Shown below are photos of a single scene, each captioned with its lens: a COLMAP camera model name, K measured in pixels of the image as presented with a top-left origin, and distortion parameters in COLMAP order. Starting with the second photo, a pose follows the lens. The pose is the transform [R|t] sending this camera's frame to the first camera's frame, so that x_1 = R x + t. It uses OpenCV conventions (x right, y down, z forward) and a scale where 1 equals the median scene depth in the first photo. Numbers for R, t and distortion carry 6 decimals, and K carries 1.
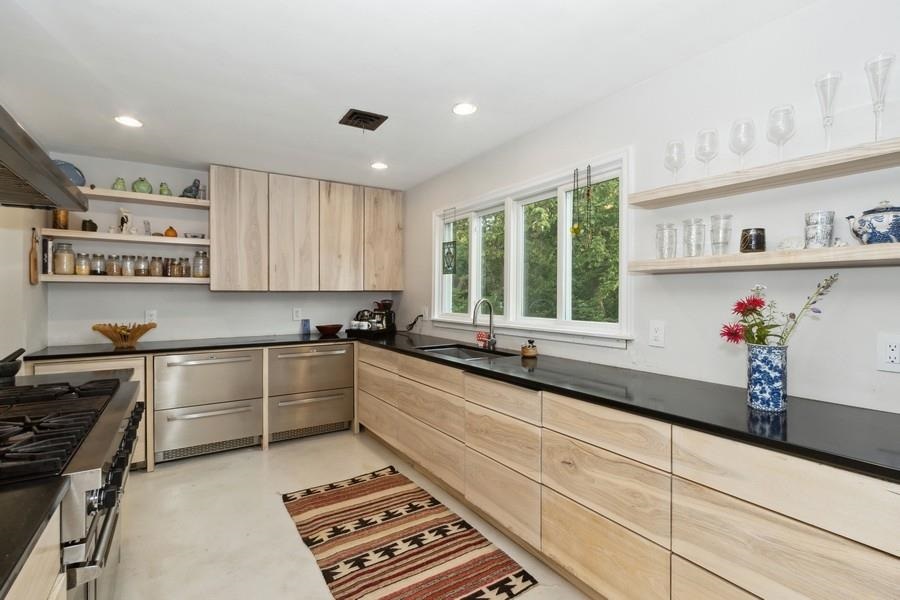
lens RADIAL K [[420.0, 0, 447.5], [0, 420.0, 300.7], [0, 0, 1]] dist [-0.002170, -0.001551]
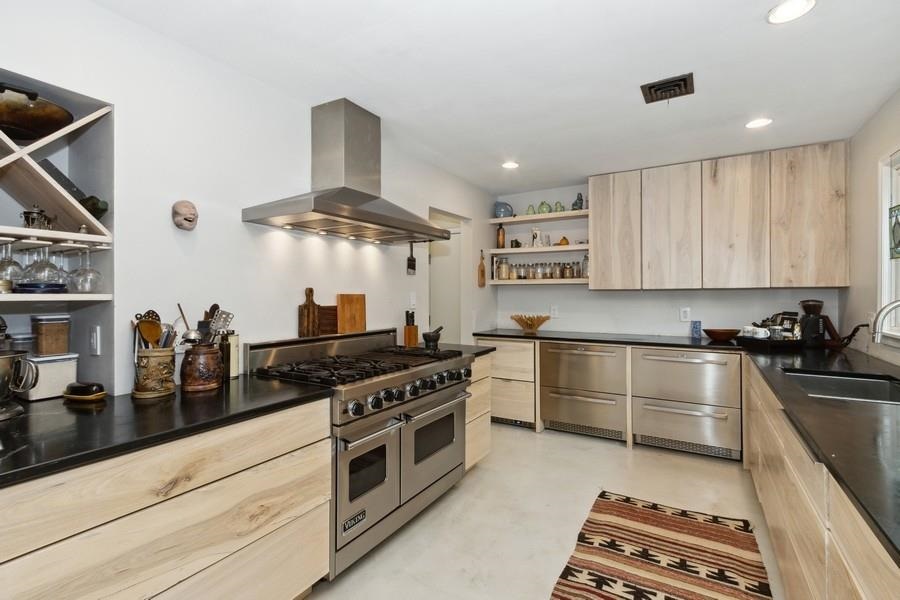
lens RADIAL K [[420.0, 0, 441.5], [0, 420.0, 296.5], [0, 0, 1]] dist [-0.002170, -0.001551]
pose [[0.432650, 0.005904, -0.901543, 0.299648], [-0.009475, 0.999953, 0.002002, -0.004405], [0.901512, 0.007676, 0.432686, 0.175547]]
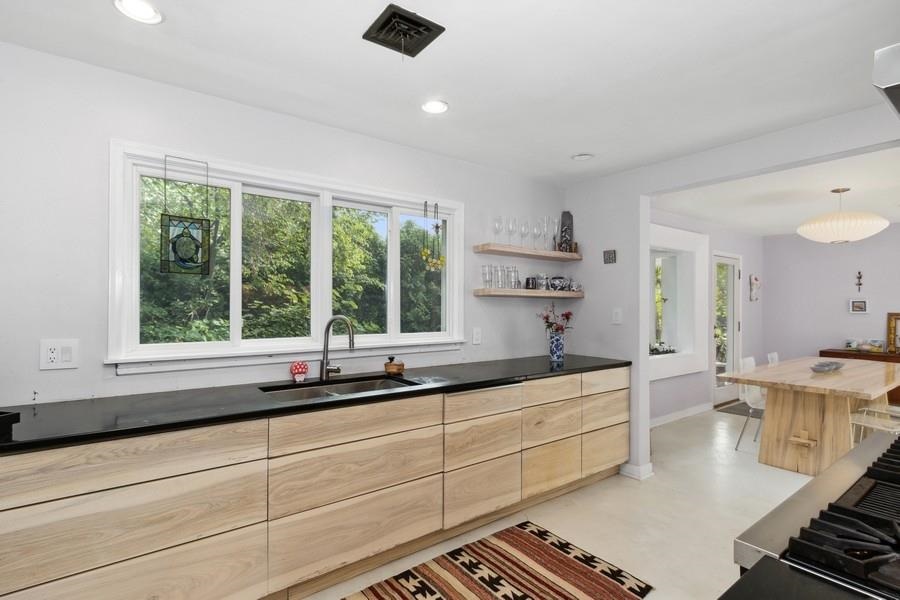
lens RADIAL K [[420.0, 0, 456.7], [0, 420.0, 303.5], [0, 0, 1]] dist [-0.002170, -0.001551]
pose [[-0.070098, -0.000750, 0.997540, -0.682107], [0.002721, 0.999996, 0.000943, -0.026445], [-0.997536, 0.002781, -0.070095, 0.792633]]
